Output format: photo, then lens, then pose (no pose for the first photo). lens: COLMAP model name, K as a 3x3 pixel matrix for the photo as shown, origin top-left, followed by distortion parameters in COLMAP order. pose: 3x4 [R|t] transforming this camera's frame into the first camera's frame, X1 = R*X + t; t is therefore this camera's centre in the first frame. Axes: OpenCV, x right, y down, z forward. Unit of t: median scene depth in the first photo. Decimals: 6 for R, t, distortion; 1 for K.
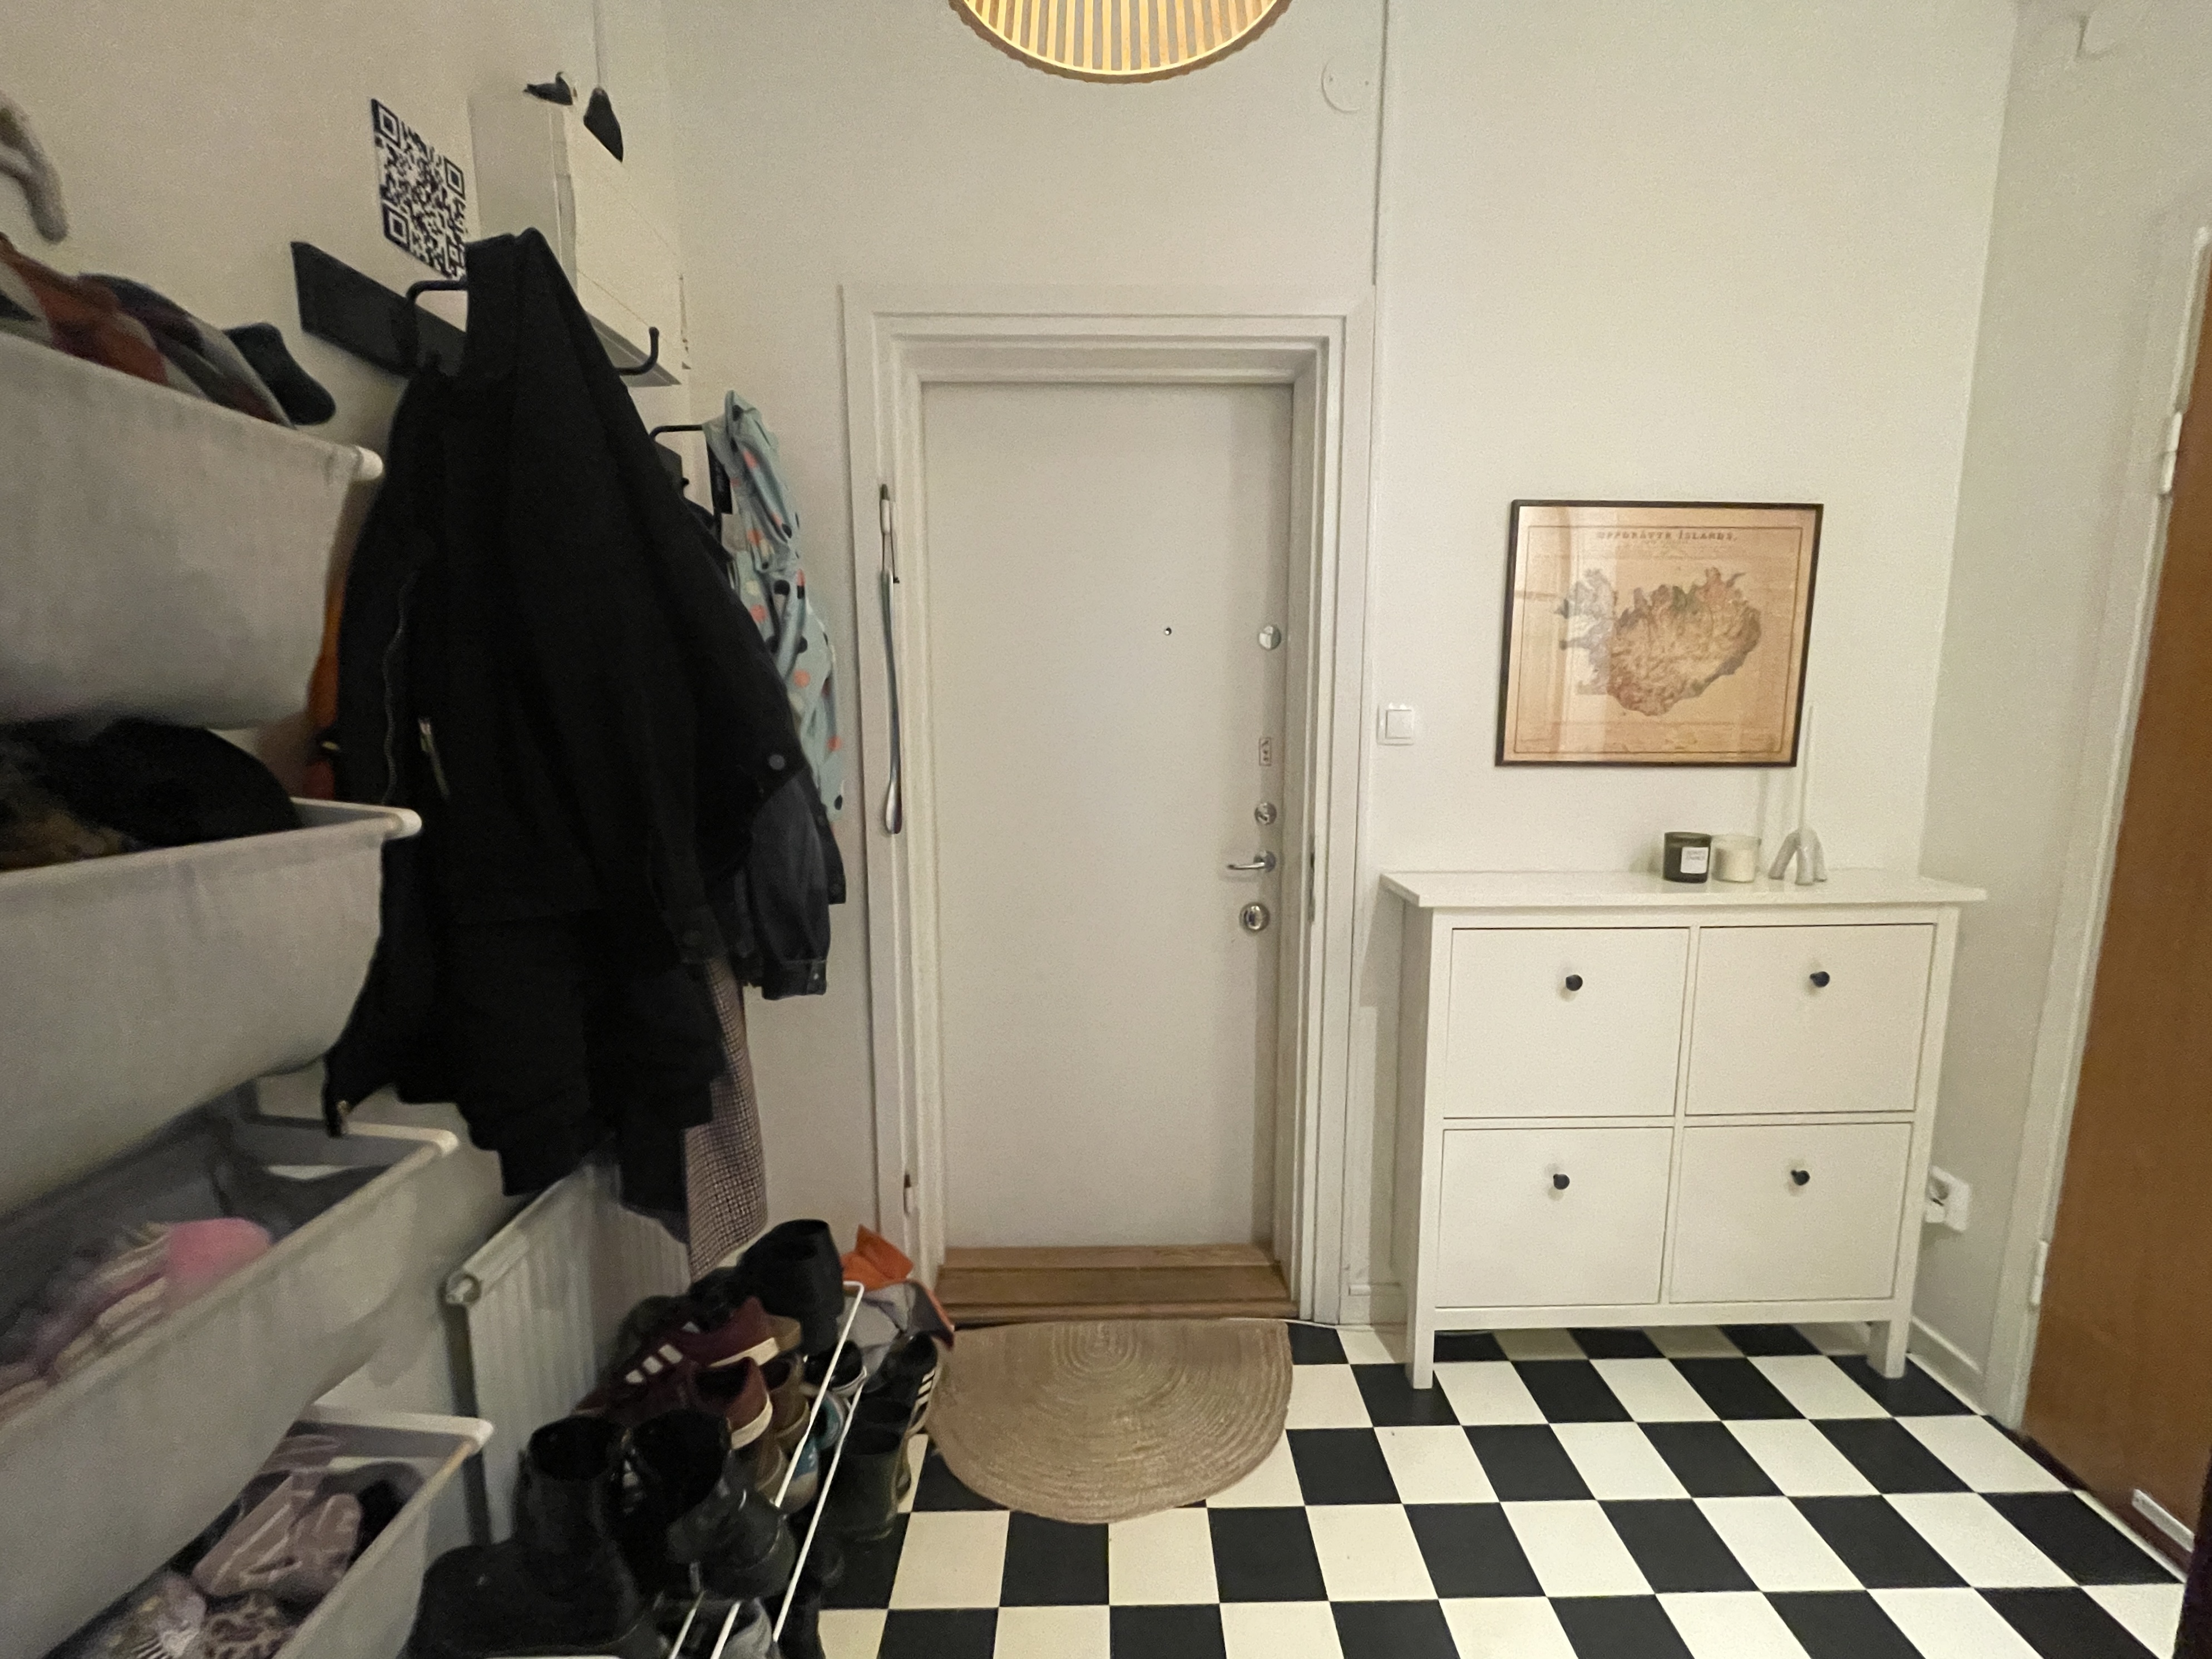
lens RADIAL K [[919.9, 0, 1108.2], [0, 919.9, 826.2], [0, 0, 1]] dist [-0.000615, -0.000571]
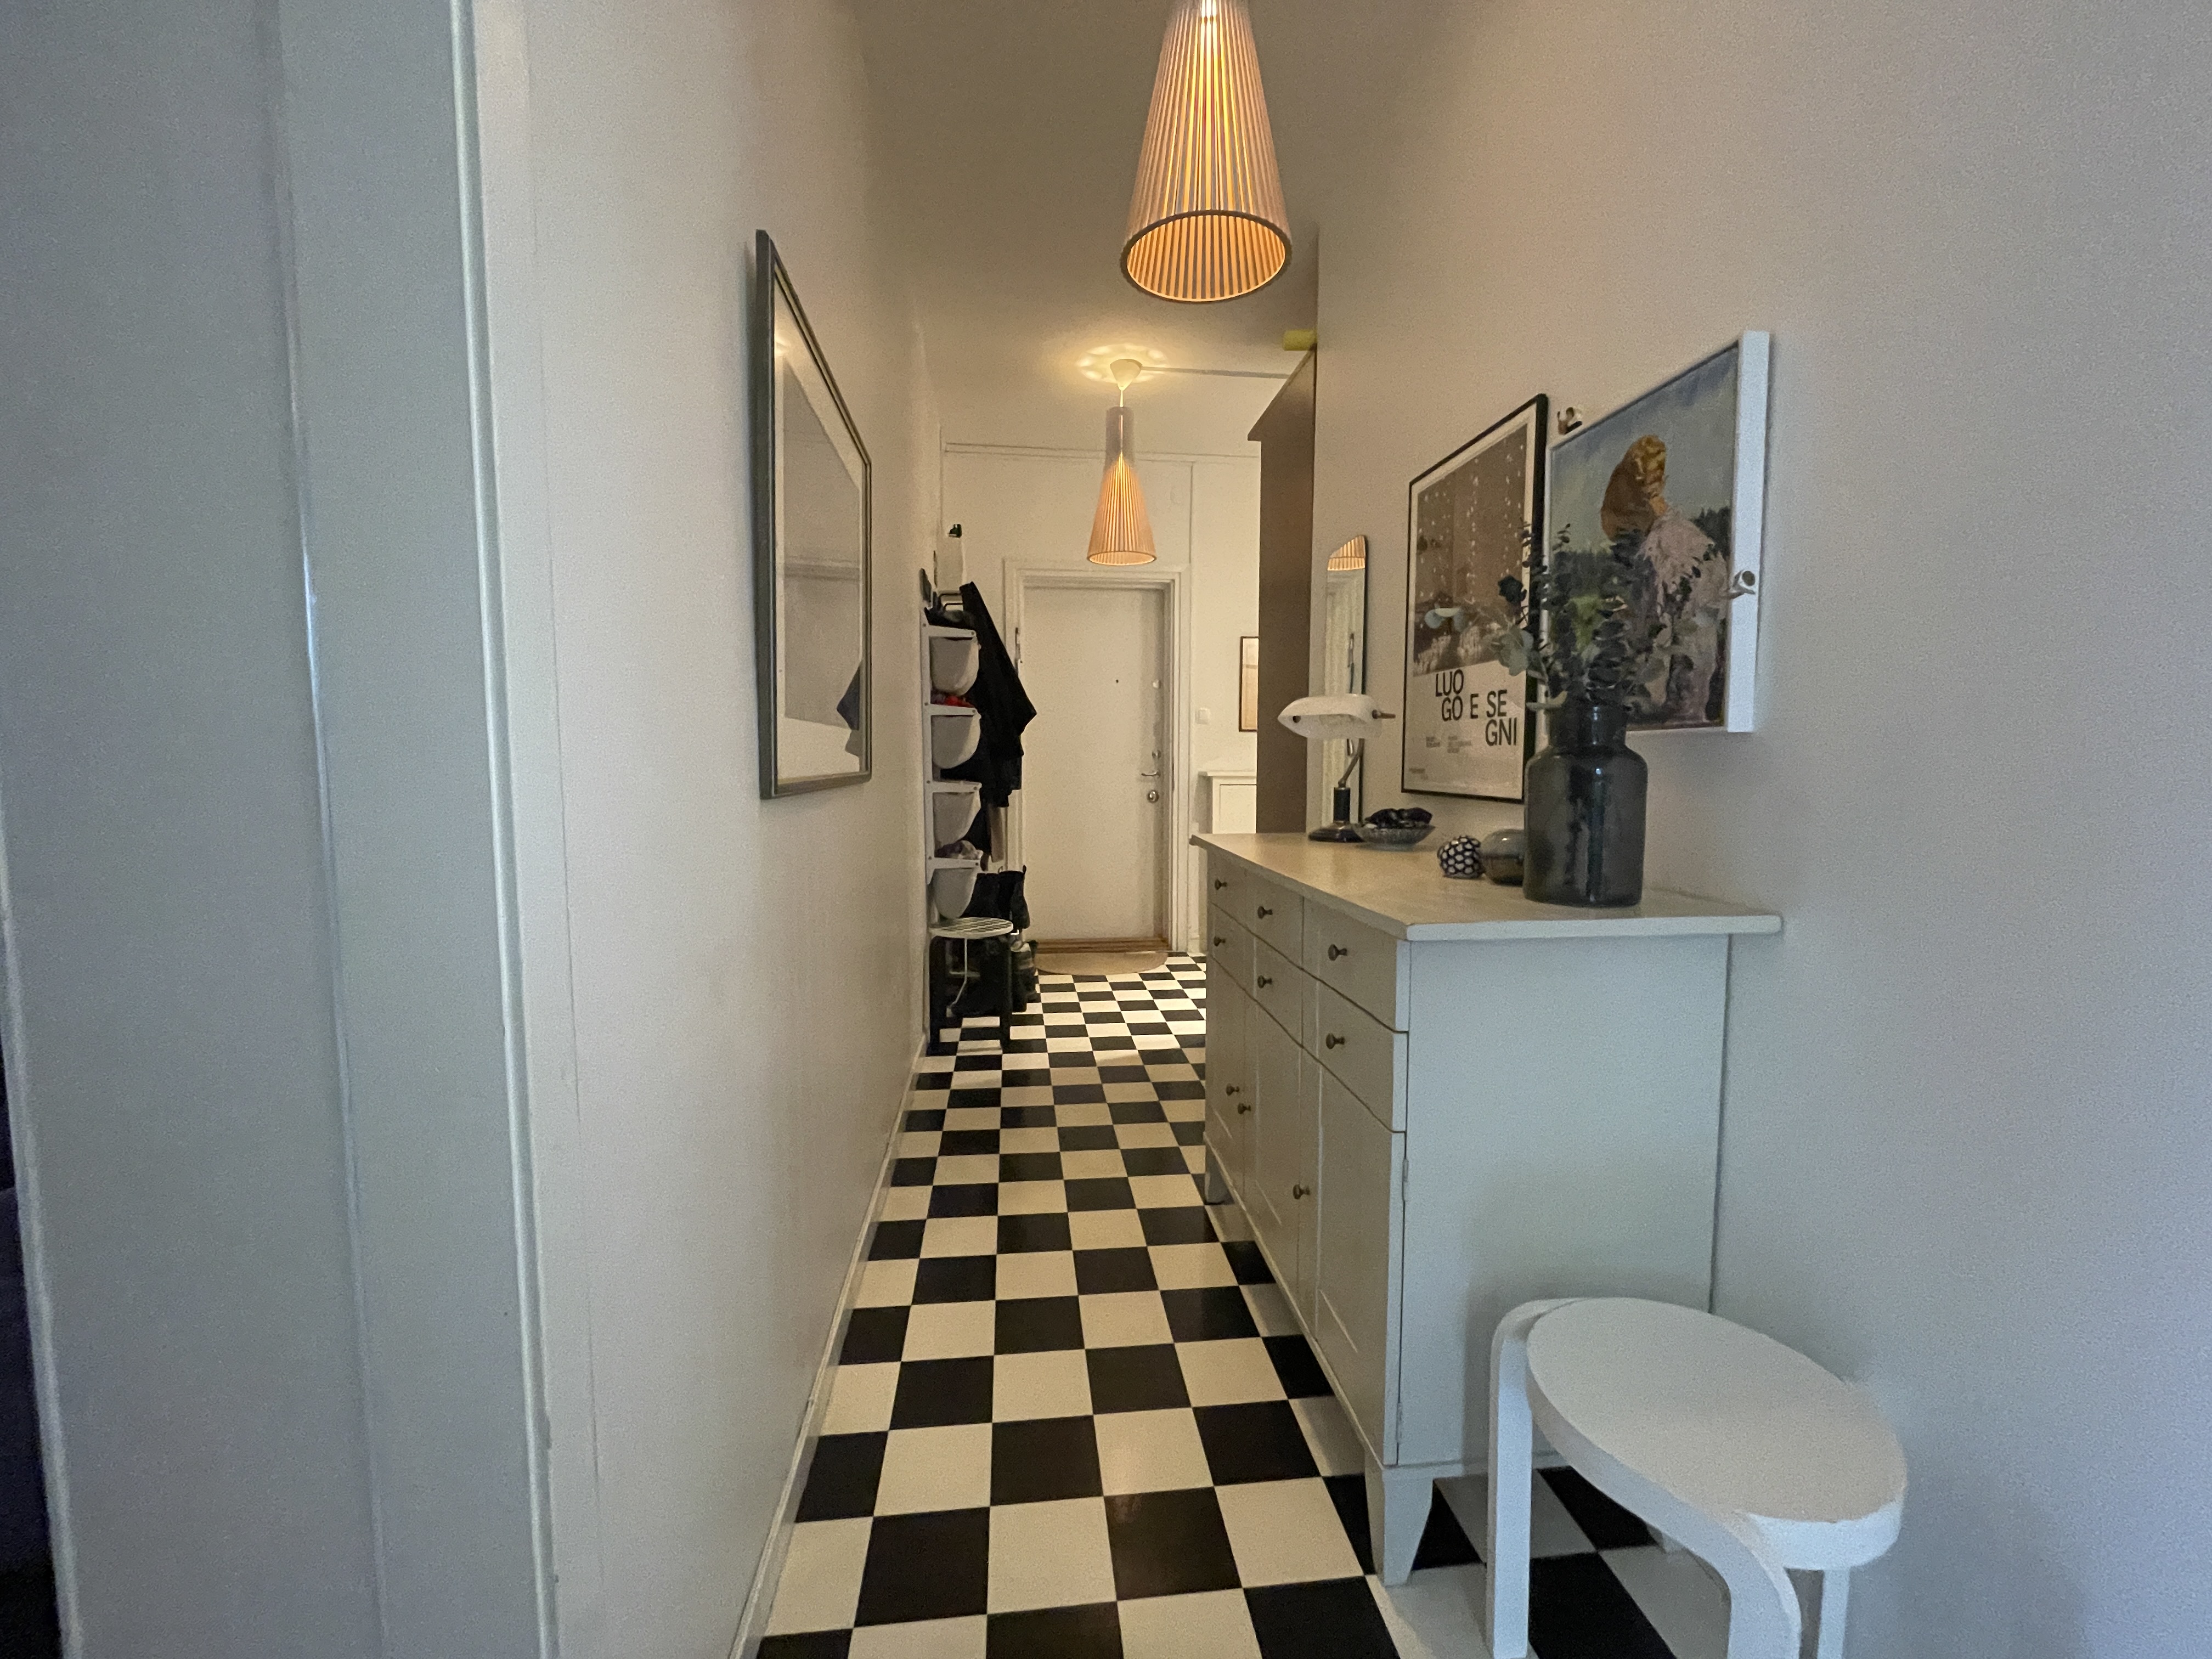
lens RADIAL K [[919.9, 0, 1108.2], [0, 919.9, 826.2], [0, 0, 1]] dist [-0.000615, -0.000571]
pose [[0.995420, -0.005488, 0.095436, -0.212192], [0.011305, 0.998103, -0.060516, 0.352022], [-0.094923, 0.061317, 0.993594, -1.552155]]
